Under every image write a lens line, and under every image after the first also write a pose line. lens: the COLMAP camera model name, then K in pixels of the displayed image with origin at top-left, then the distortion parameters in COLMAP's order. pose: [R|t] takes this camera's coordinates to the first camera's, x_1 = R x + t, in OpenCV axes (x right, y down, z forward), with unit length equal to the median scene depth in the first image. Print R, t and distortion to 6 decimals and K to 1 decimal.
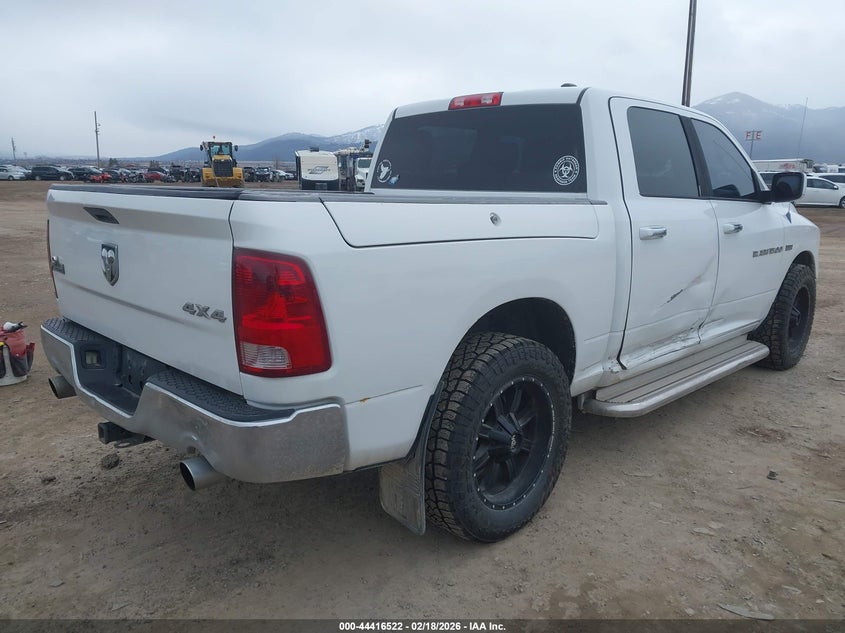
lens RADIAL K [[644.5, 0, 432.0], [0, 644.5, 319.3], [0, 0, 1]] dist [0.003671, 0.001394]
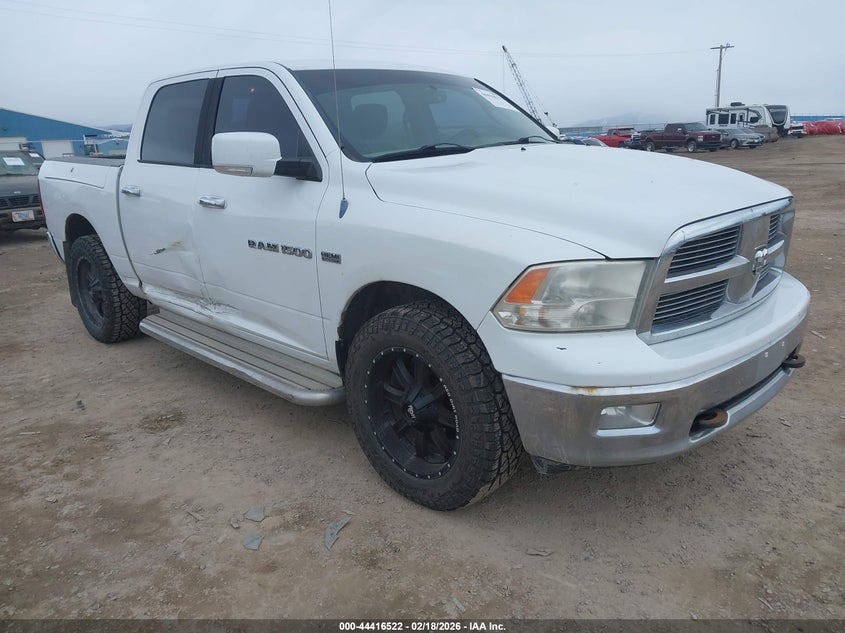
lens RADIAL K [[644.5, 0, 432.0], [0, 644.5, 319.3], [0, 0, 1]] dist [0.003671, 0.001394]
pose [[0.016967, 0.241201, -0.970327, 1.415402], [-0.196950, 0.952259, 0.233266, -0.262183], [0.980267, 0.187148, 0.063661, 1.317514]]
